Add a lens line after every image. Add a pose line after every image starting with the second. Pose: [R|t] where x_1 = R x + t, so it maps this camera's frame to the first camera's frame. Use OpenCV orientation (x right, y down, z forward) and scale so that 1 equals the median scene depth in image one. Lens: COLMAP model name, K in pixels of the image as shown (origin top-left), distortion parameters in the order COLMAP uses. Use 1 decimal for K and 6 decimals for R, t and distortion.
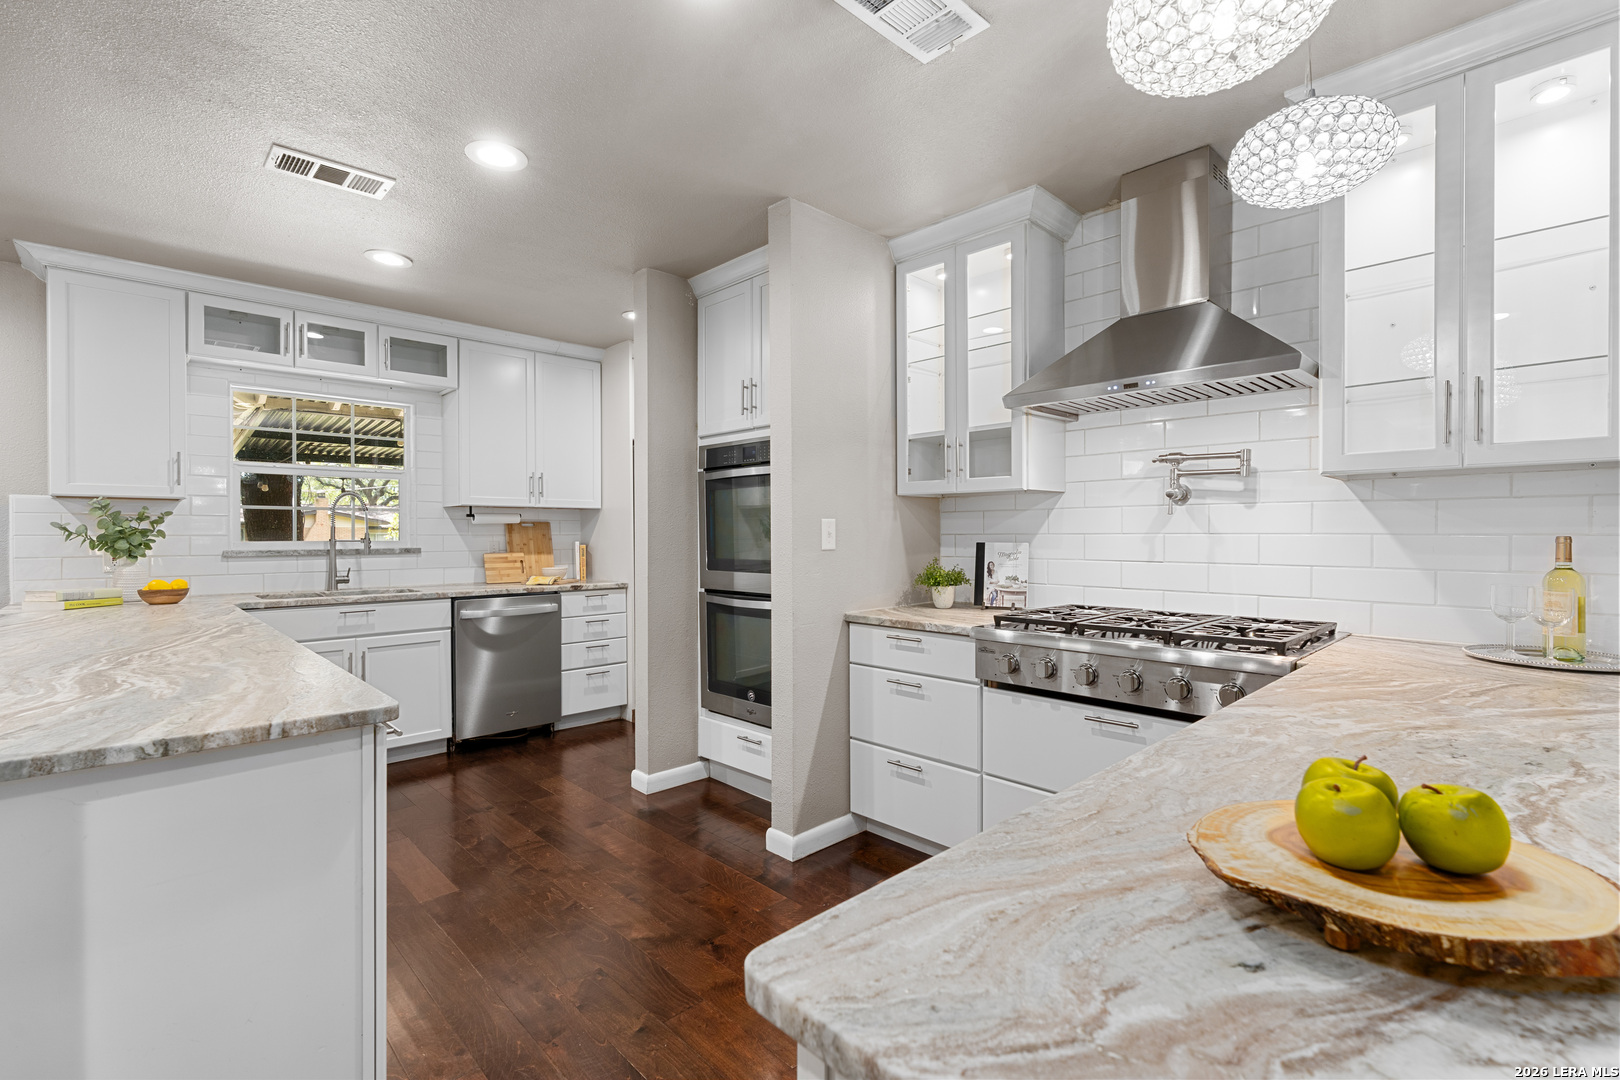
lens RADIAL K [[737.3, 0, 811.0], [0, 737.3, 536.3], [0, 0, 1]] dist [-0.006654, 0.002735]
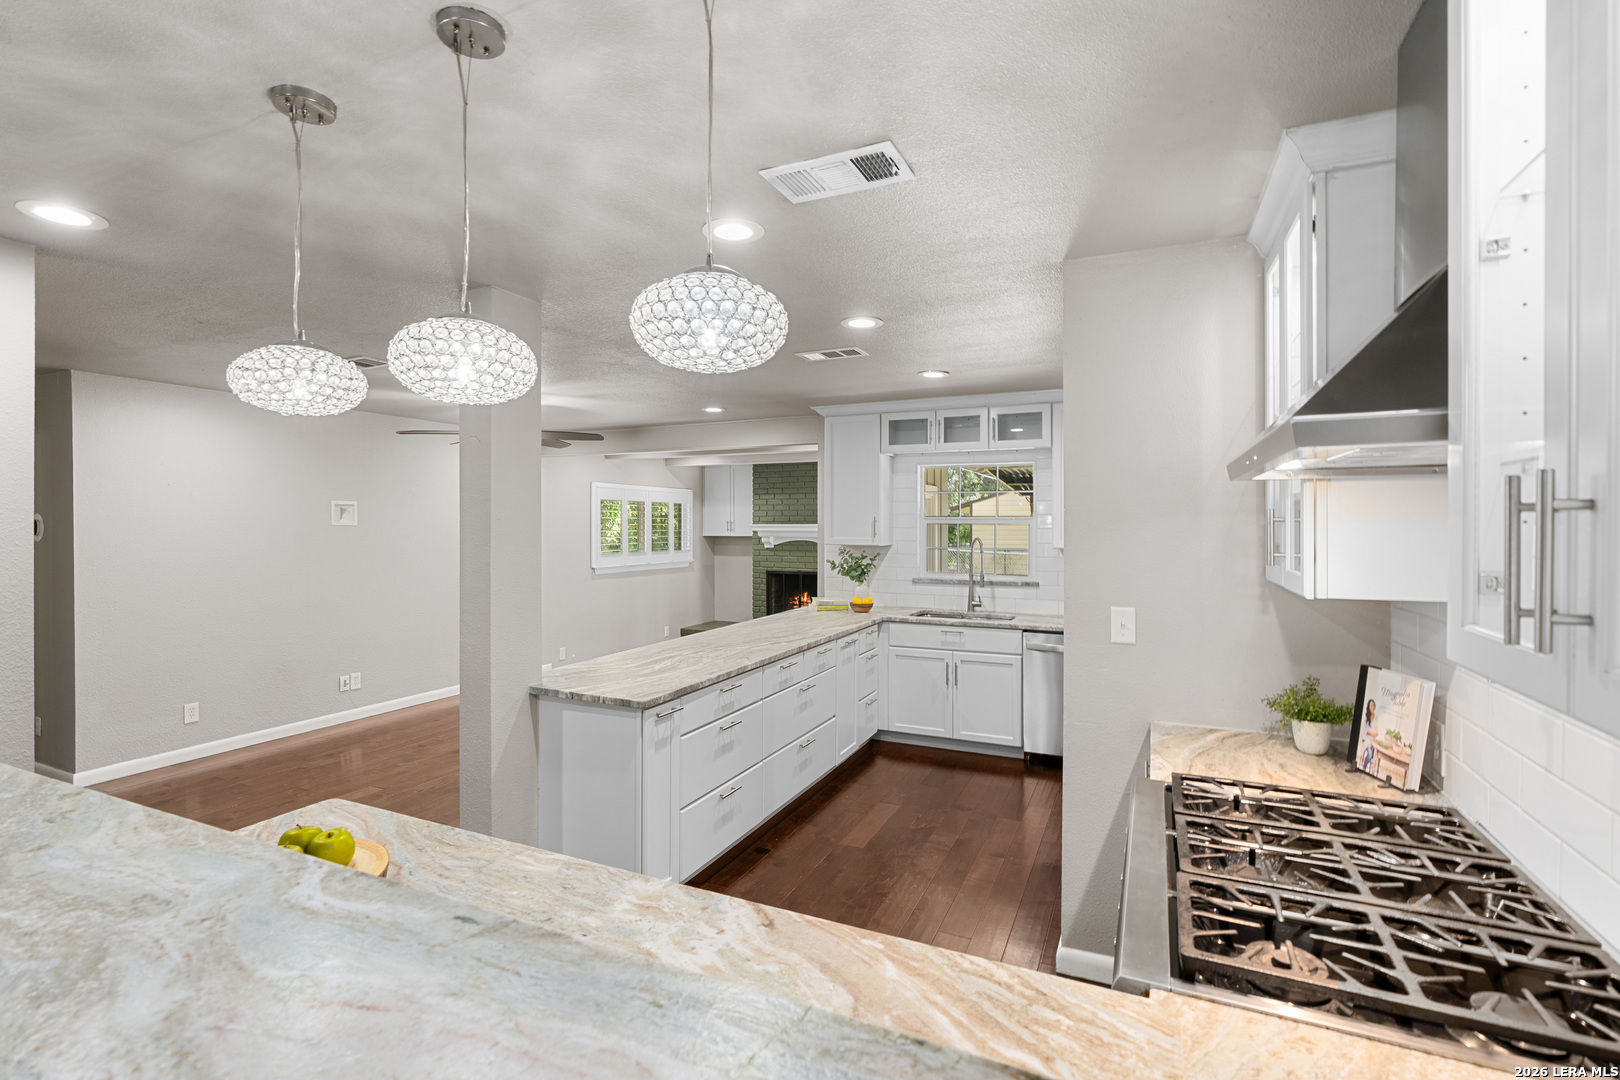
lens RADIAL K [[737.3, 0, 803.5], [0, 737.3, 523.7], [0, 0, 1]] dist [-0.006654, 0.002735]
pose [[0.358163, 0.002446, -0.933656, 0.563785], [-0.006575, 0.999978, 0.000097, -0.096722], [0.933636, 0.006104, 0.358171, 0.277996]]
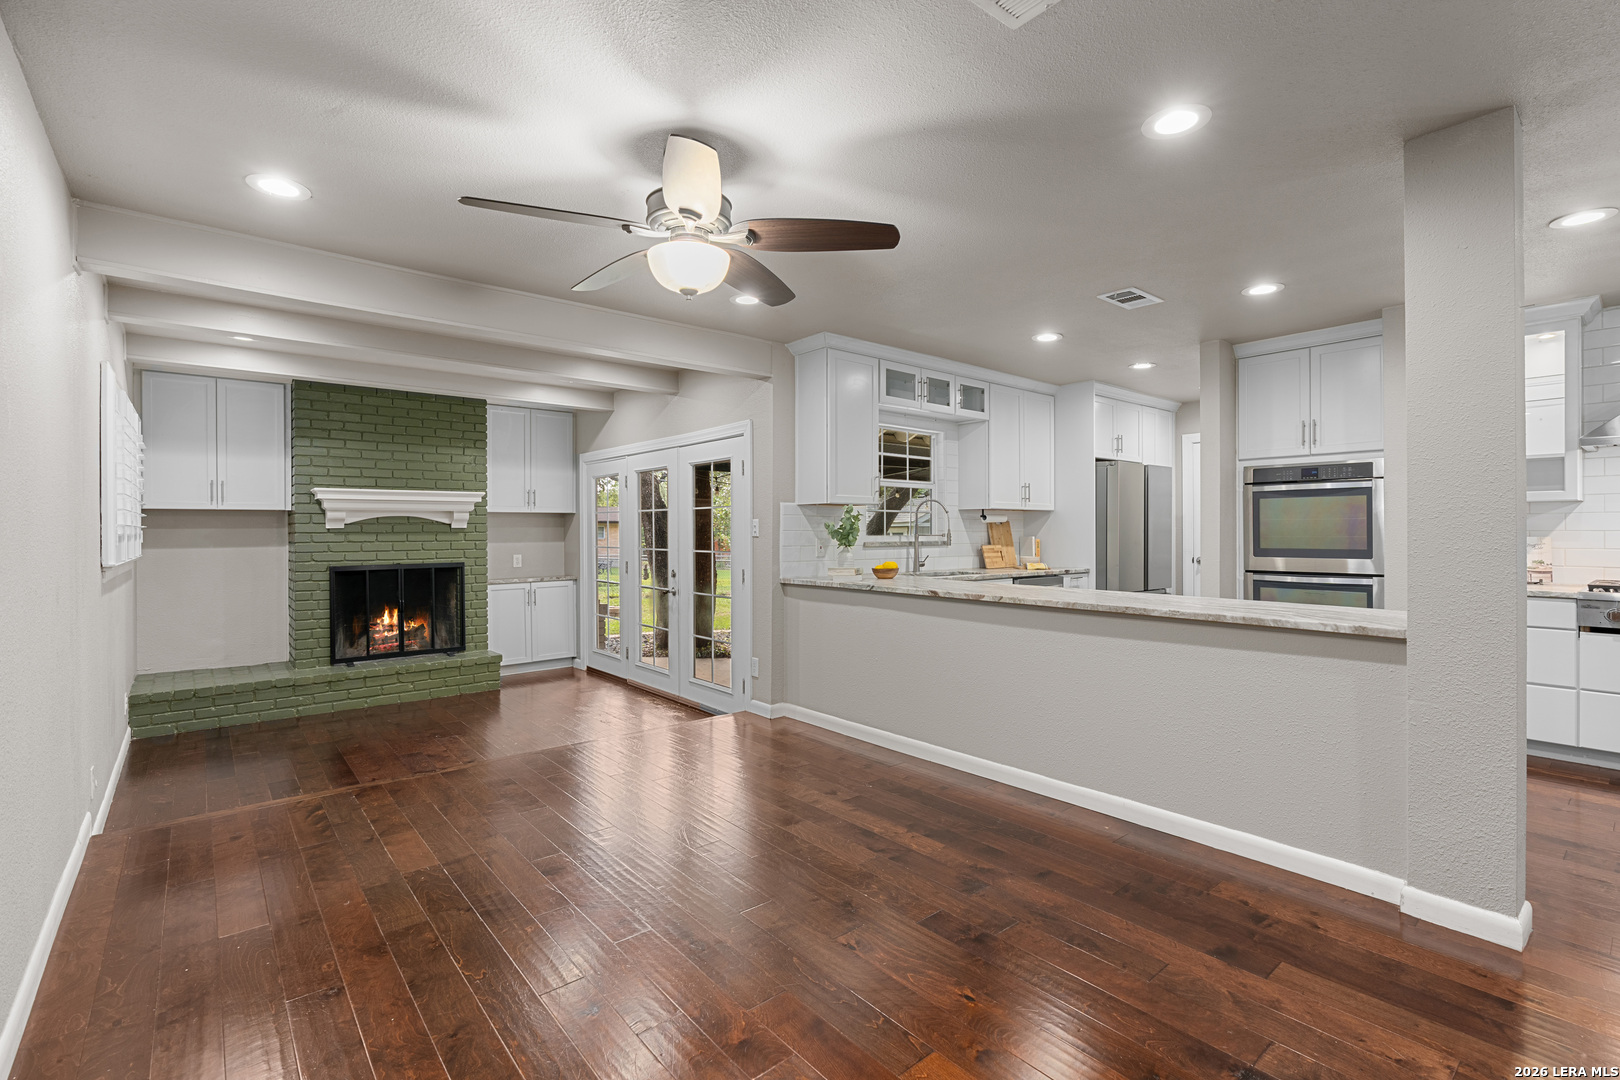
lens RADIAL K [[737.3, 0, 810.9], [0, 737.3, 533.1], [0, 0, 1]] dist [-0.006654, 0.002735]
pose [[0.997882, 0.001853, -0.065023, -0.877760], [-0.001959, 0.999997, -0.001563, 0.005519], [0.065020, 0.001687, 0.997883, -0.427451]]
